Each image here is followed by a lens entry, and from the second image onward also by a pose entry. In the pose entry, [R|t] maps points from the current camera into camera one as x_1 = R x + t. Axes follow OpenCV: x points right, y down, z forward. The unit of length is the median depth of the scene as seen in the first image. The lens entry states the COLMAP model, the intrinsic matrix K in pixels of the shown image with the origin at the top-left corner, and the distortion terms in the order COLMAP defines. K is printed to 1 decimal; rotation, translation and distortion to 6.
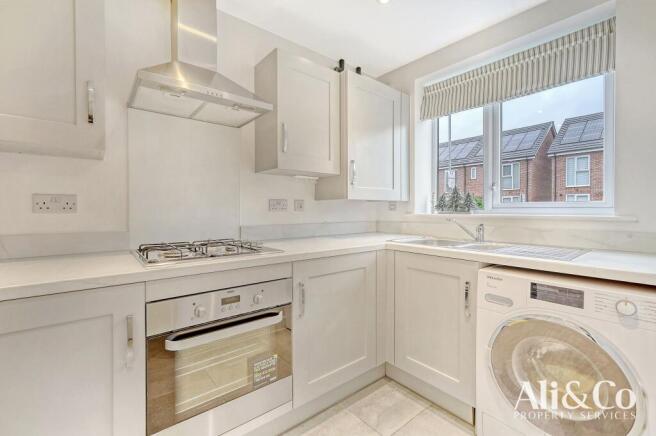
lens RADIAL K [[287.0, 0, 334.7], [0, 287.0, 217.3], [0, 0, 1]] dist [-0.001035, 0.000322]
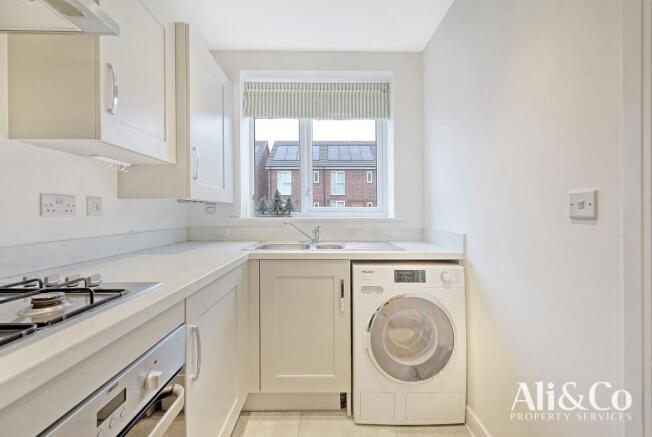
lens RADIAL K [[285.3, 0, 328.5], [0, 285.3, 217.1], [0, 0, 1]] dist [-0.001035, 0.000322]
pose [[0.629893, -0.012814, 0.776577, -0.275182], [0.020571, 0.999788, -0.000189, -0.008517], [-0.776410, 0.016093, 0.630023, 0.242825]]
